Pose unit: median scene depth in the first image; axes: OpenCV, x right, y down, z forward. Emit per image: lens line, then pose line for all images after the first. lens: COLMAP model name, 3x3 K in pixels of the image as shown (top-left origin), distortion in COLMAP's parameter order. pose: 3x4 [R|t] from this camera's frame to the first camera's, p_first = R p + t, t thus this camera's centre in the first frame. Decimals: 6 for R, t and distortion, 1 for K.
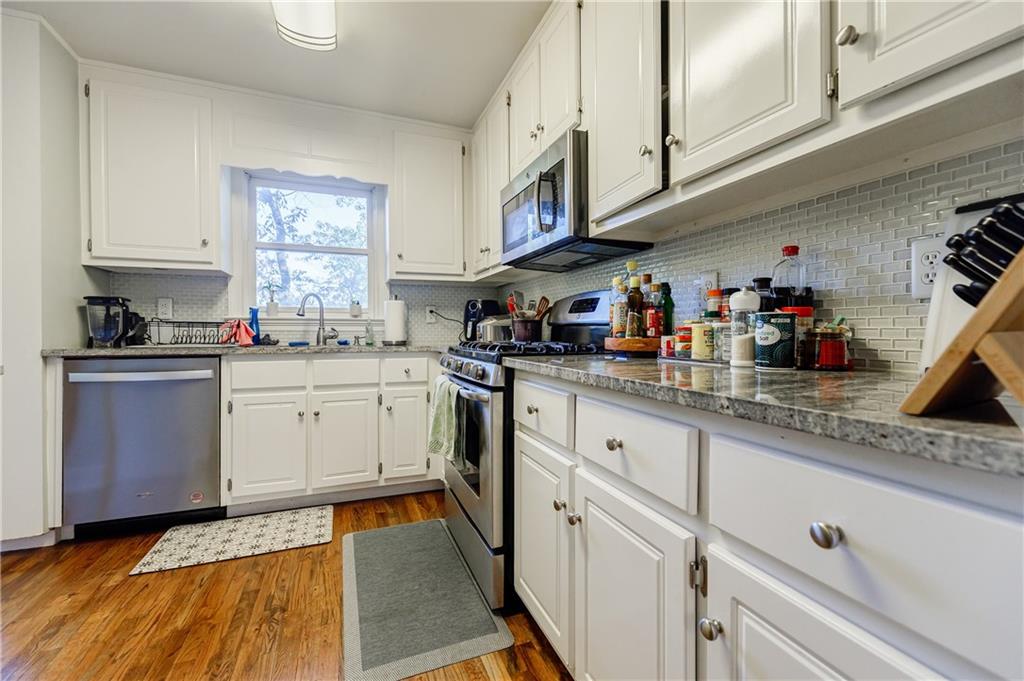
lens RADIAL K [[430.4, 0, 520.9], [0, 430.4, 333.0], [0, 0, 1]] dist [0.001716, -0.000043]
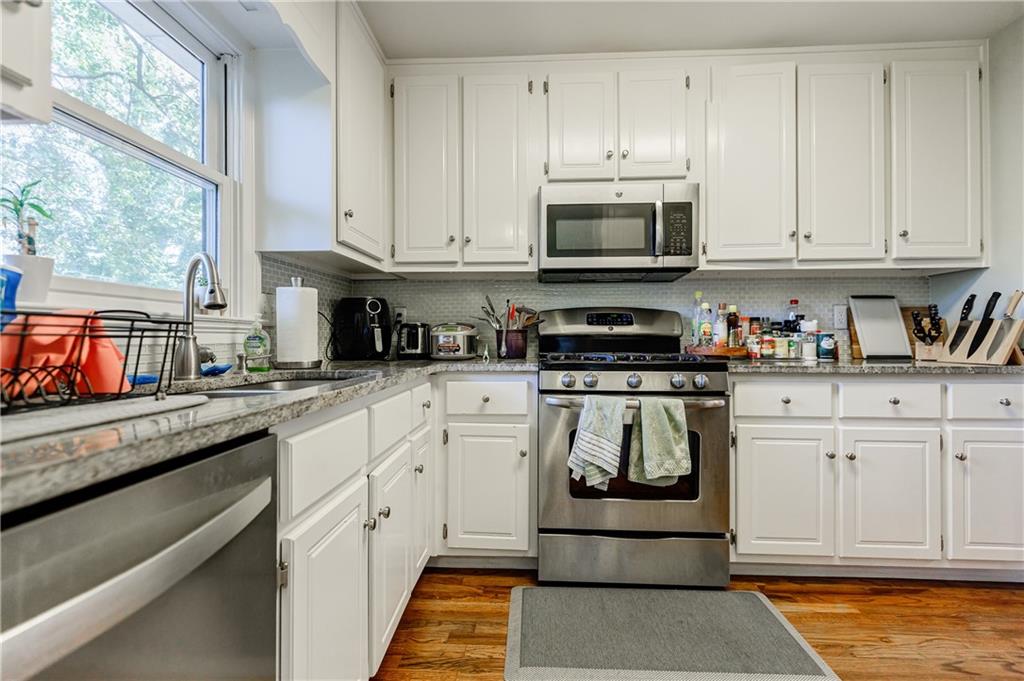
lens RADIAL K [[430.4, 0, 520.9], [0, 430.4, 333.0], [0, 0, 1]] dist [0.001716, -0.000043]
pose [[0.418485, 0.007936, 0.908189, -0.846722], [0.002794, 0.999946, -0.010025, -0.013484], [-0.908219, 0.006733, 0.418440, 0.643291]]
